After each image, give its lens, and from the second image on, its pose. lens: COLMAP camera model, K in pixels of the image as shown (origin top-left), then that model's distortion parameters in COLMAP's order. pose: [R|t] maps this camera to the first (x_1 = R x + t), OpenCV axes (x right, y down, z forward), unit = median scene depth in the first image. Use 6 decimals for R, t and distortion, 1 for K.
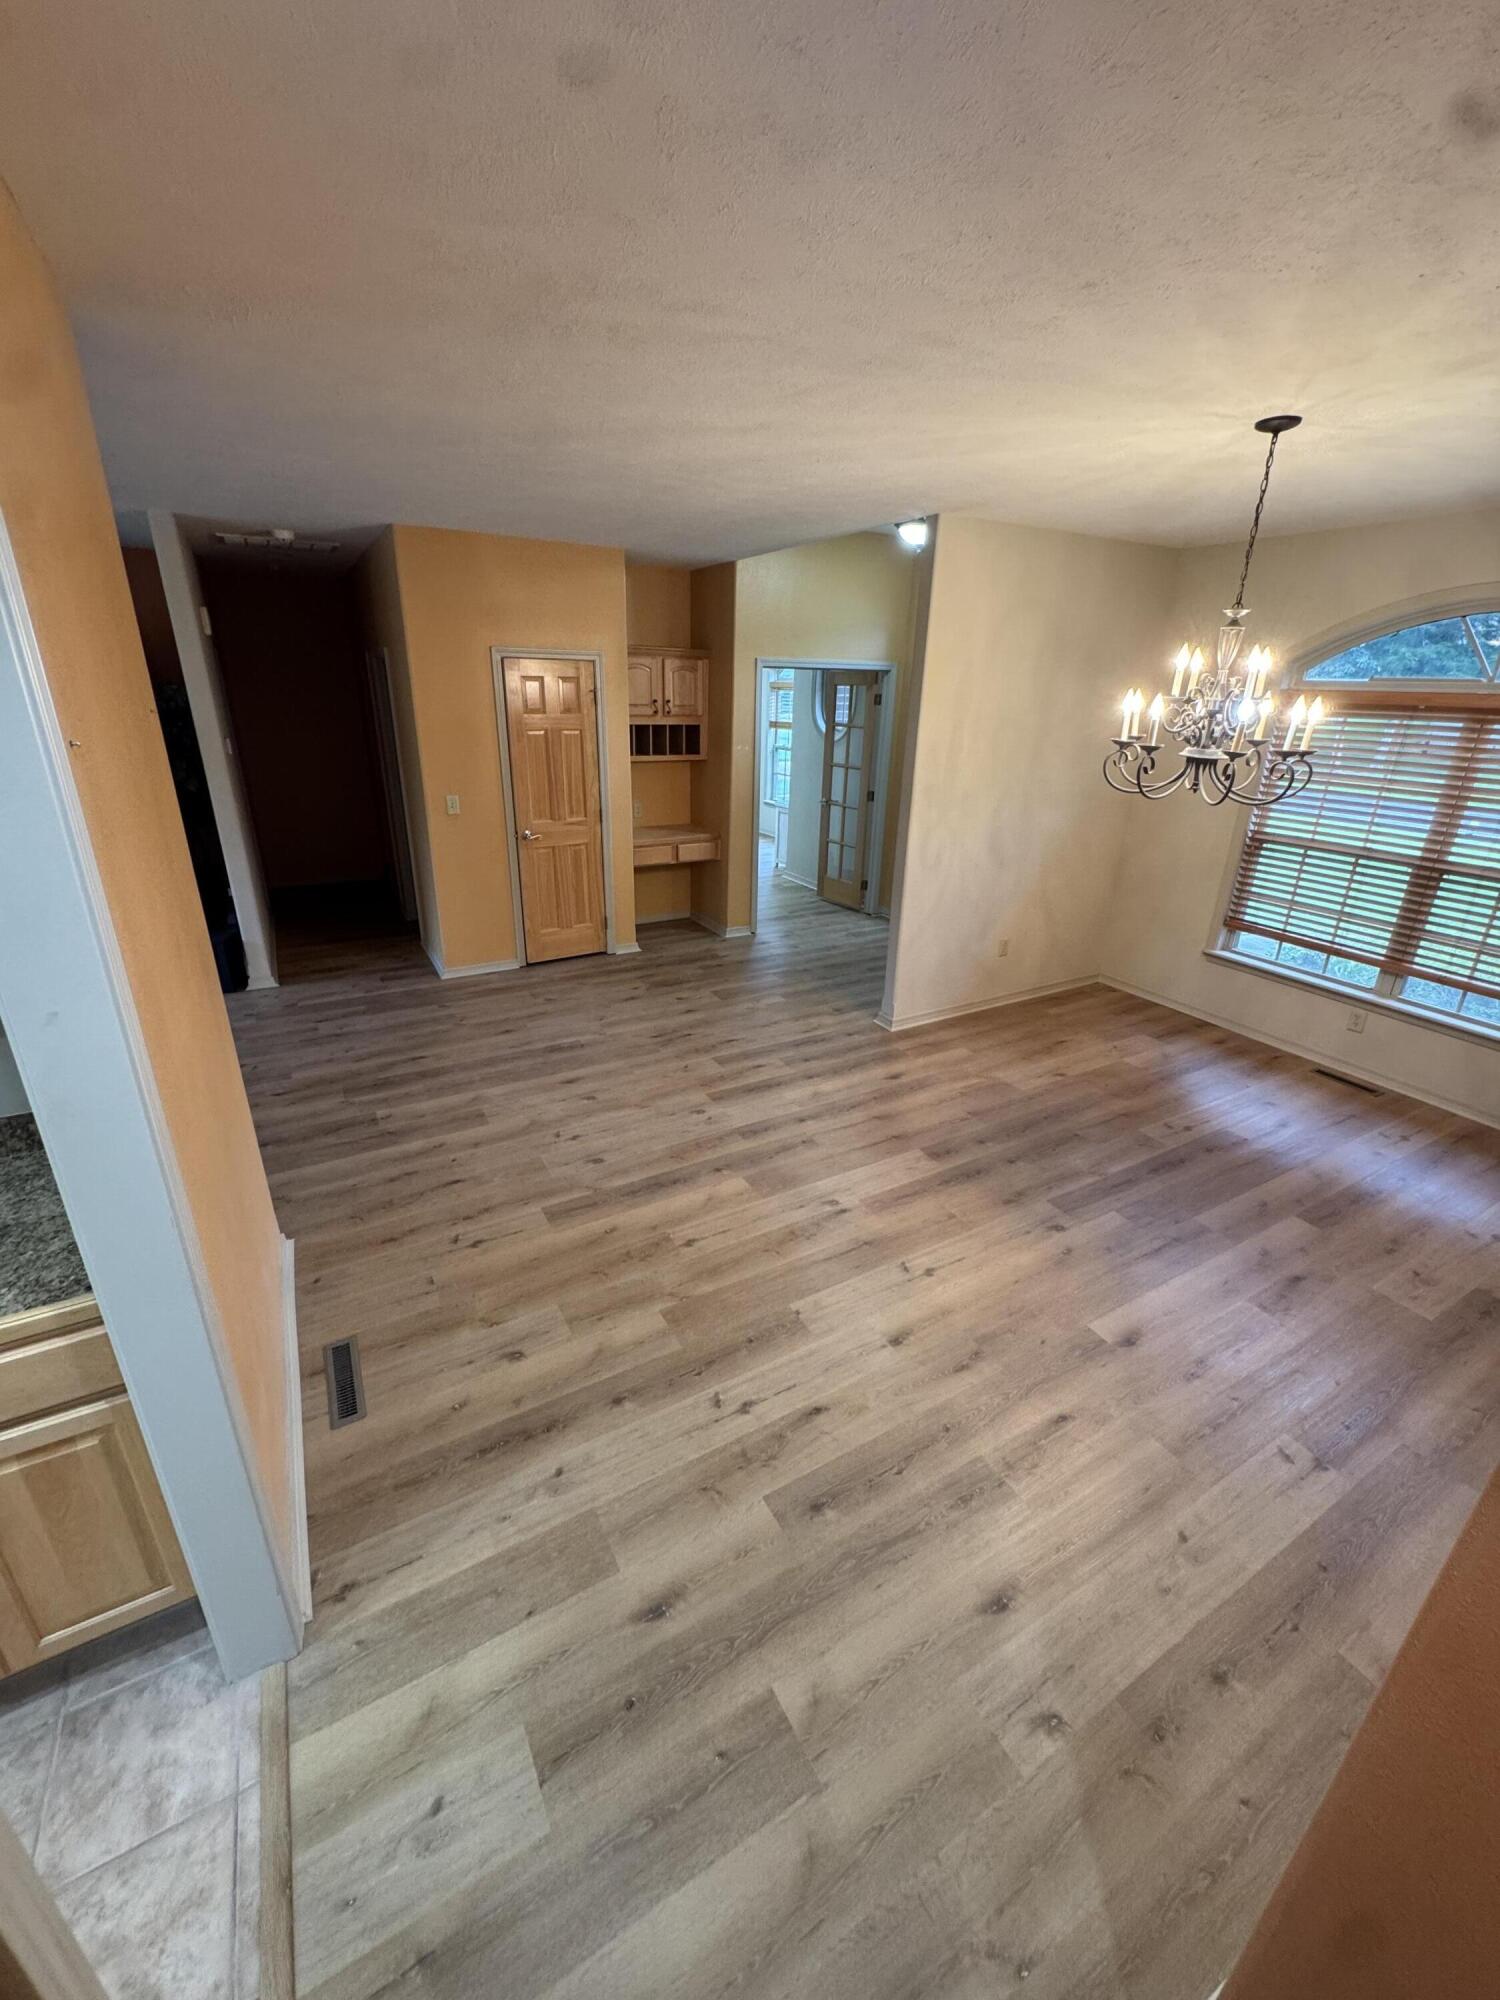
lens RADIAL K [[798.6, 0, 752.6], [0, 798.6, 998.6], [0, 0, 1]] dist [-0.006962, 0.000483]
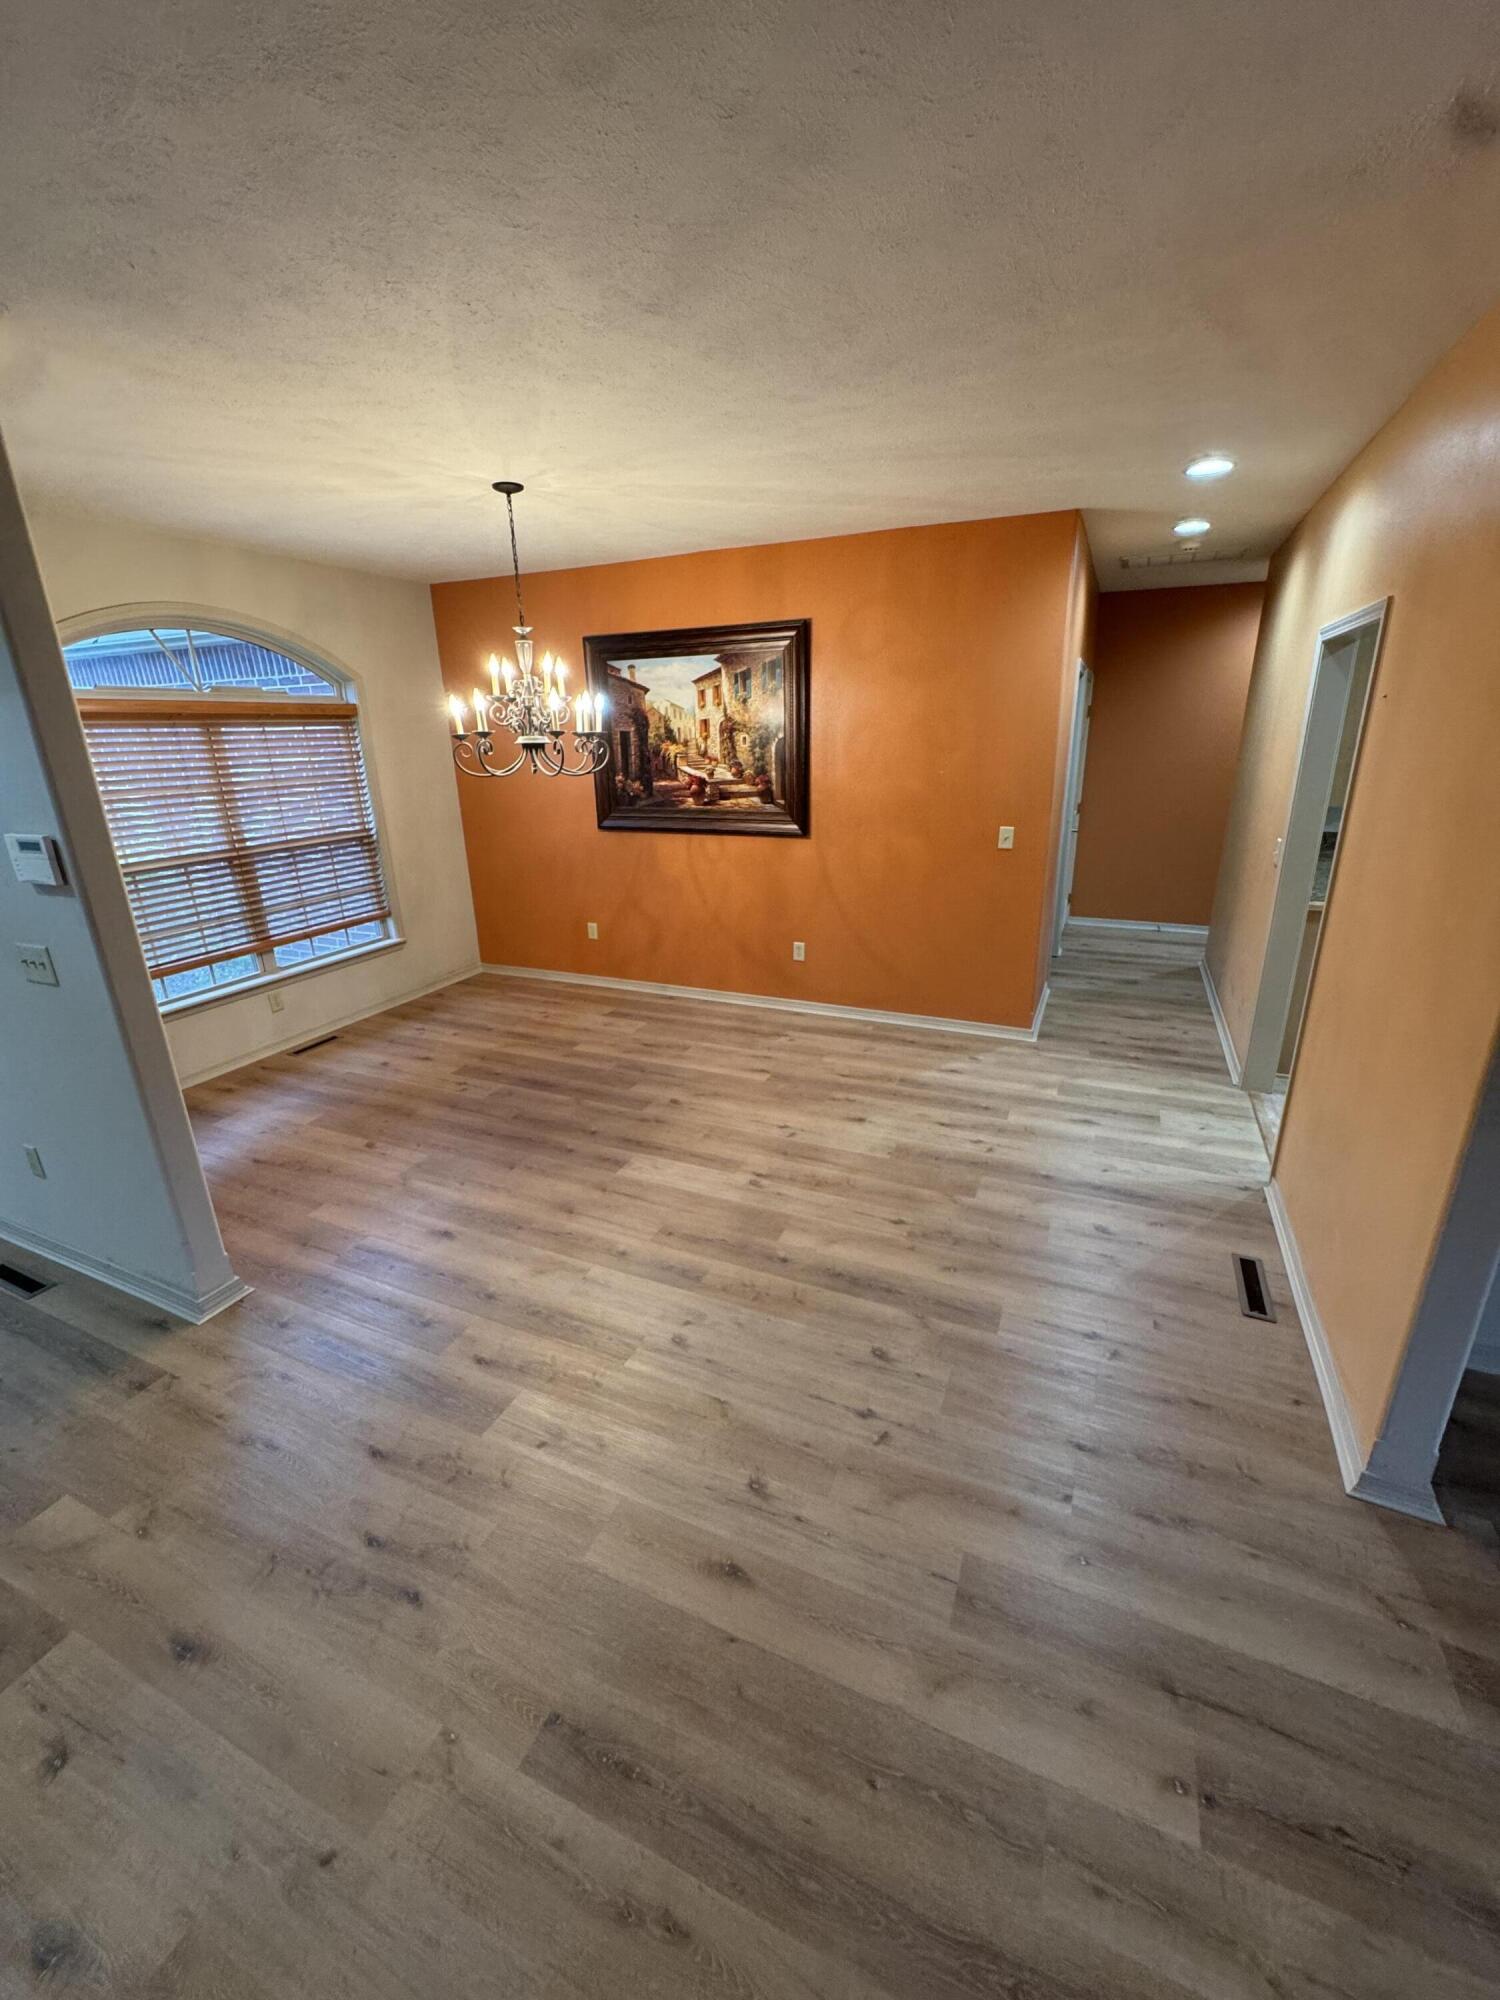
lens RADIAL K [[798.6, 0, 750.6], [0, 798.6, 997.7], [0, 0, 1]] dist [-0.006962, 0.000483]
pose [[-0.590026, -0.268527, 0.761422, -0.502529], [0.302791, 0.800647, 0.516993, -0.382326], [-0.748456, 0.535591, -0.391095, 1.046672]]
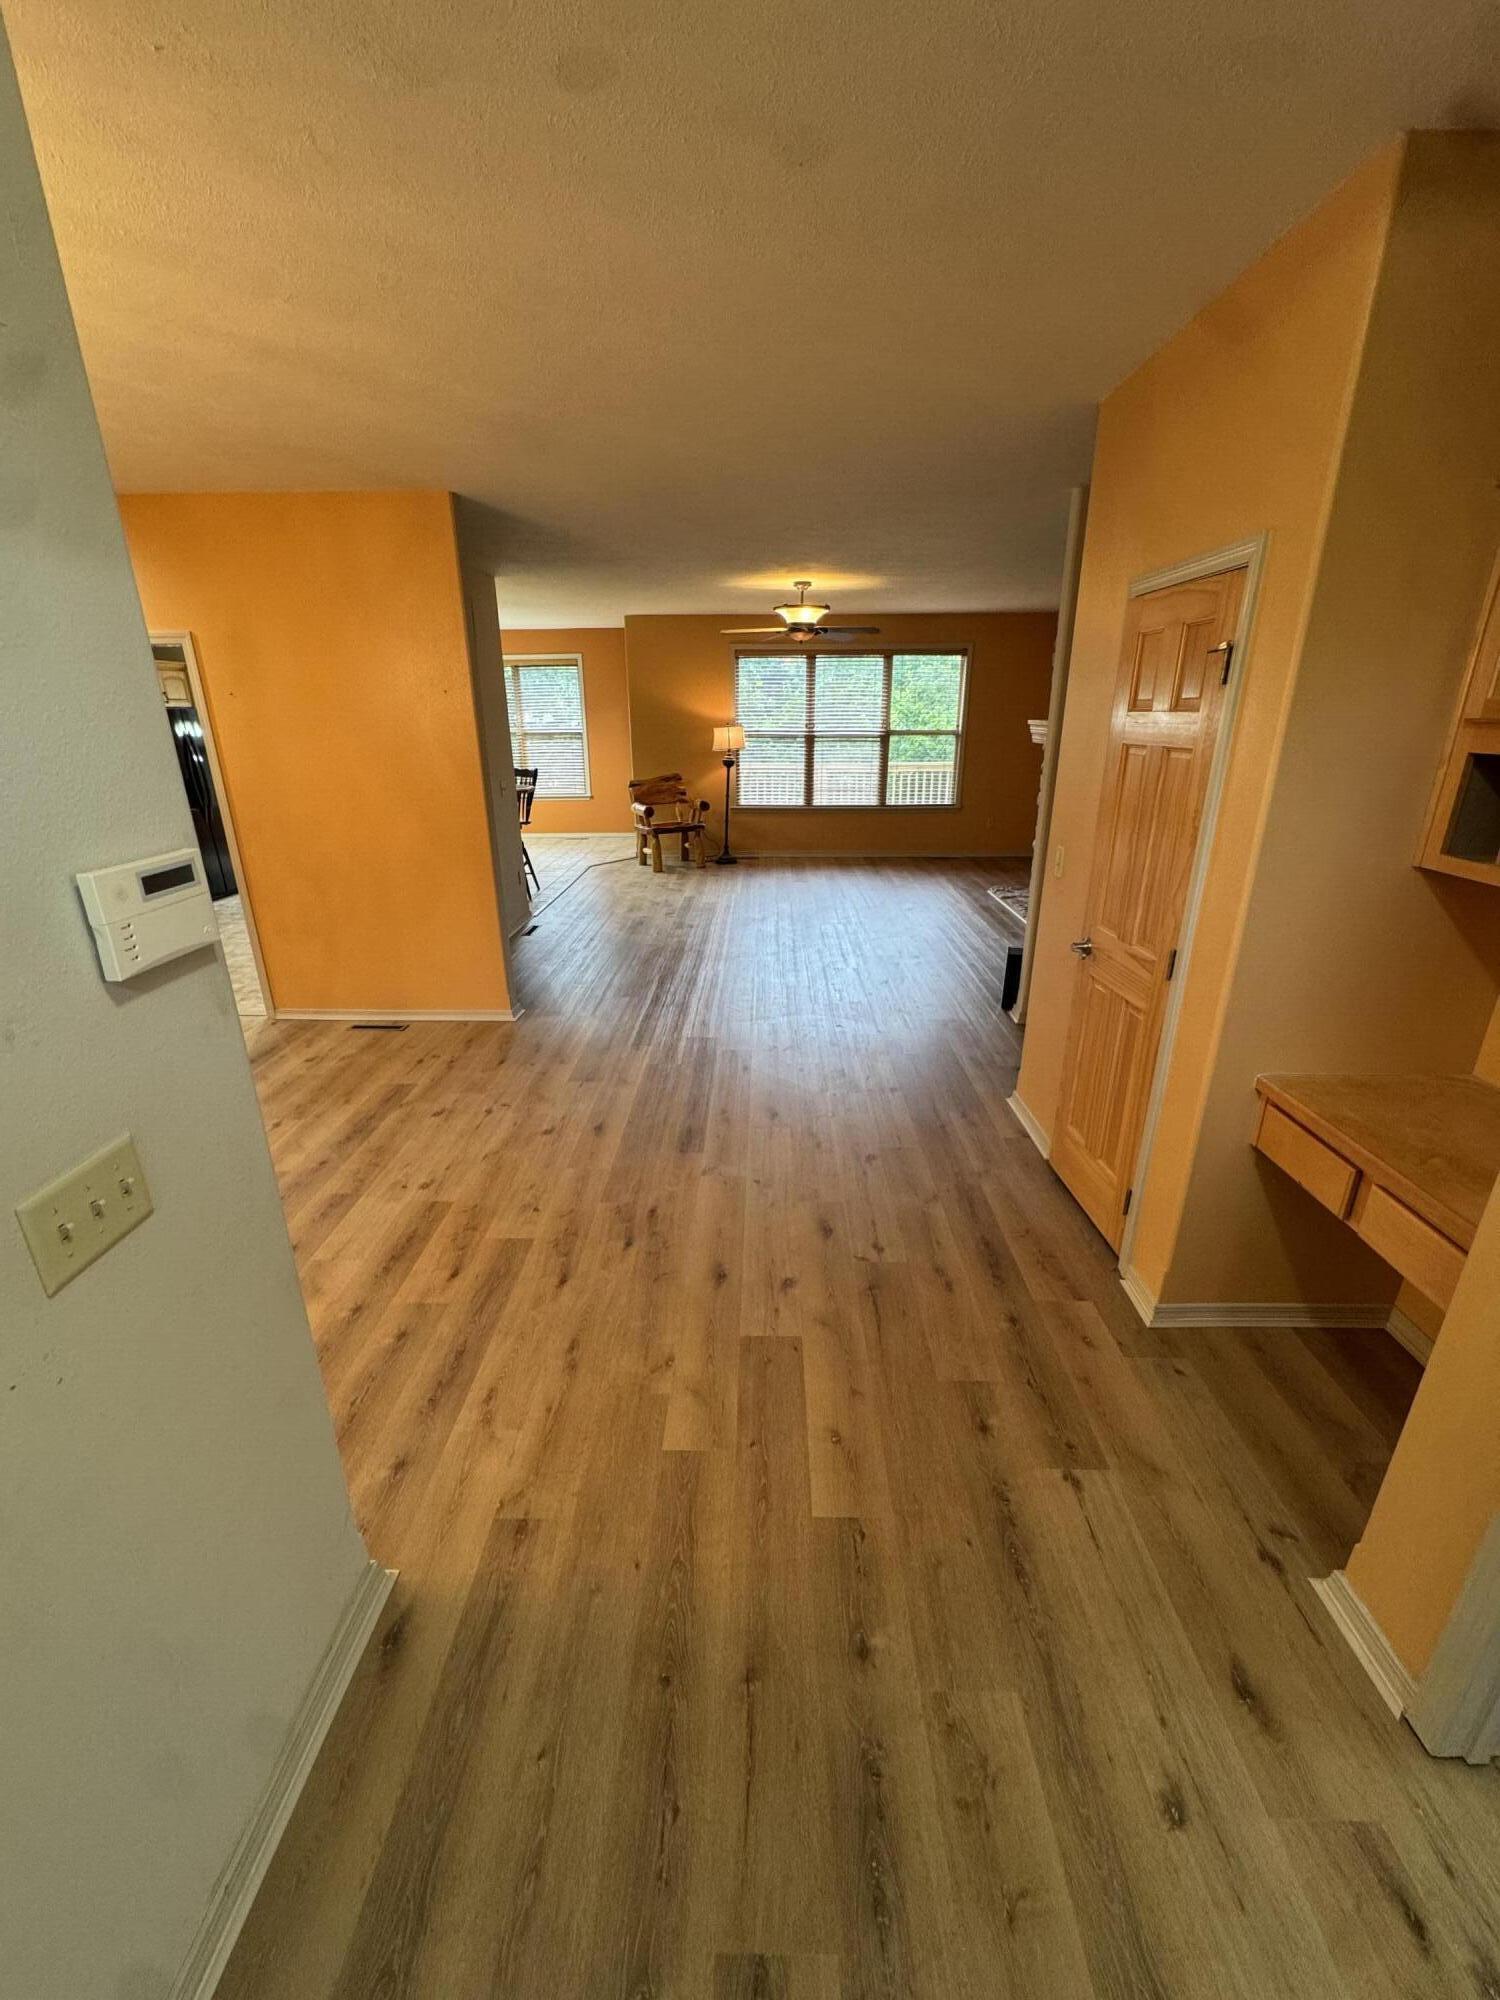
lens RADIAL K [[798.6, 0, 752.4], [0, 798.6, 997.0], [0, 0, 1]] dist [-0.006962, 0.000483]
pose [[-0.513267, 0.268000, -0.815311, 0.362490], [-0.322154, 0.820360, 0.472468, -0.491157], [0.795471, 0.505158, -0.334727, 1.415922]]
